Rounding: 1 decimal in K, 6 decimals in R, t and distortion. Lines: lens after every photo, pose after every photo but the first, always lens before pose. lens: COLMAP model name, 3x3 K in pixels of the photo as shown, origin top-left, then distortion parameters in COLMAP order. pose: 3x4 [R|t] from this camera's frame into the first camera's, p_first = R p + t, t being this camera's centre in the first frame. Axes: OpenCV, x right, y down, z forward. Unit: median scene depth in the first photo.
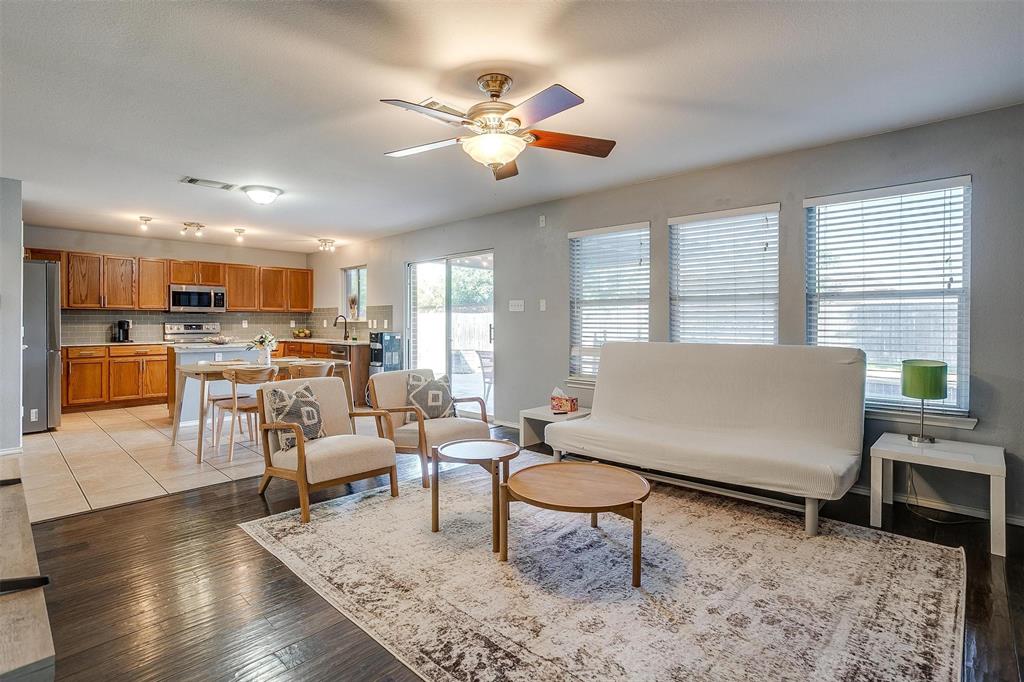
lens RADIAL K [[499.3, 0, 503.4], [0, 499.3, 326.2], [0, 0, 1]] dist [-0.020531, 0.012799]
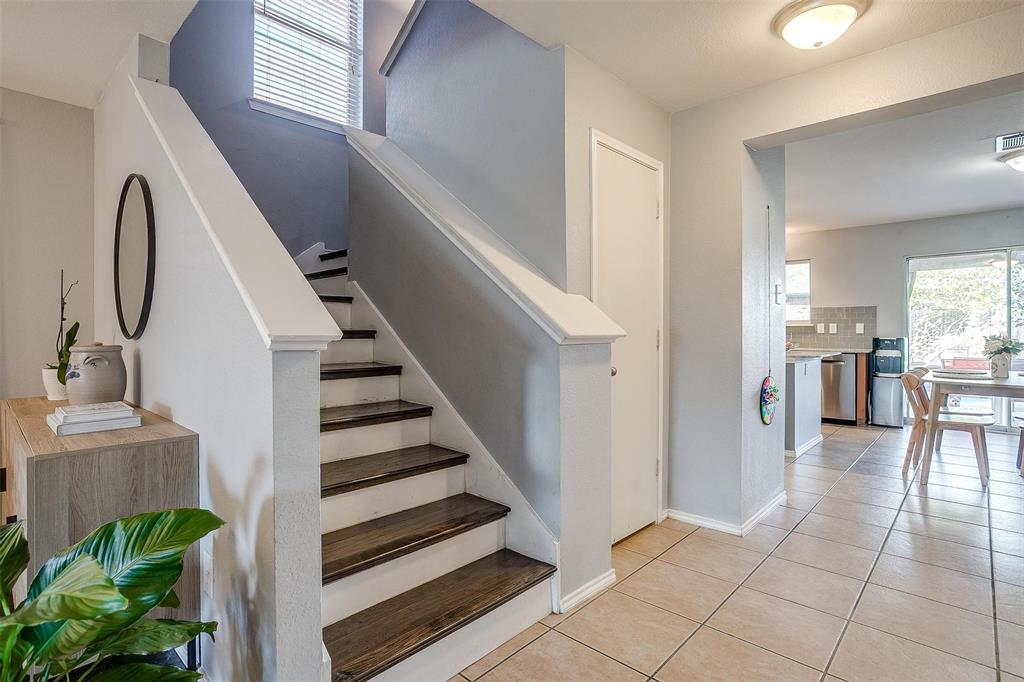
lens RADIAL K [[499.3, 0, 518.6], [0, 499.3, 335.2], [0, 0, 1]] dist [-0.020531, 0.012799]
pose [[0.999919, 0.001465, 0.012625, -0.834309], [-0.001499, 0.999995, 0.002671, 0.006113], [-0.012621, -0.002690, 0.999917, 0.165437]]
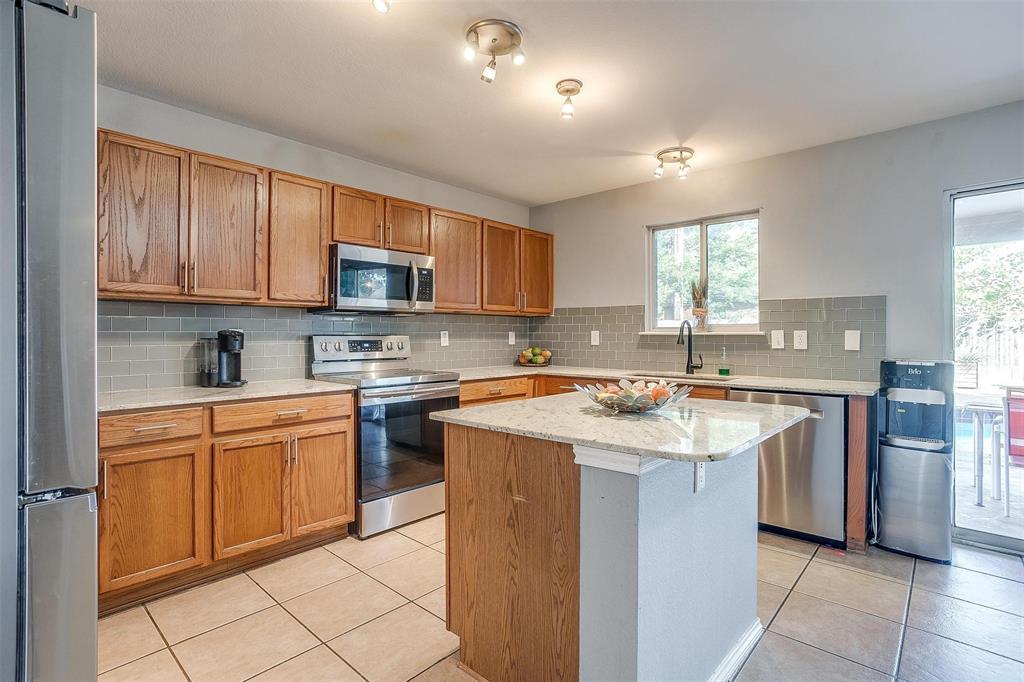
lens RADIAL K [[499.3, 0, 510.1], [0, 499.3, 337.2], [0, 0, 1]] dist [-0.020531, 0.012799]
pose [[0.999843, 0.000551, 0.017700, -0.538973], [-0.000527, 0.999999, -0.001345, -0.005953], [-0.017701, 0.001336, 0.999842, 0.588974]]
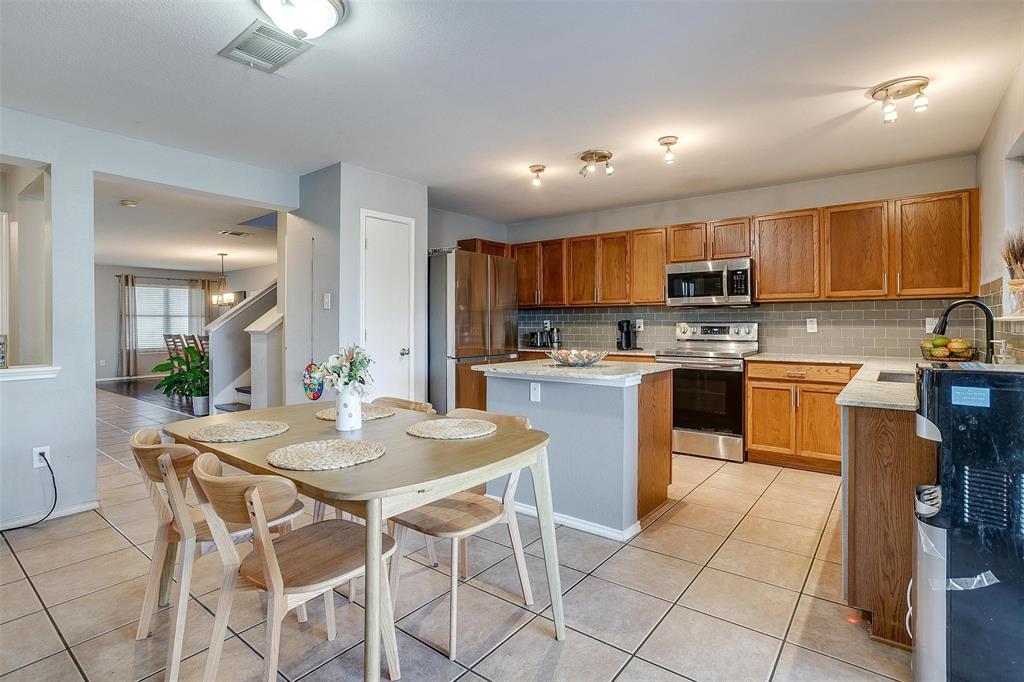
lens RADIAL K [[499.3, 0, 526.5], [0, 499.3, 321.0], [0, 0, 1]] dist [-0.020531, 0.012799]
pose [[0.124005, -0.004439, -0.992272, -0.046595], [-0.003724, 0.999981, -0.004939, -0.006177], [0.992275, 0.004307, 0.123986, 0.741326]]
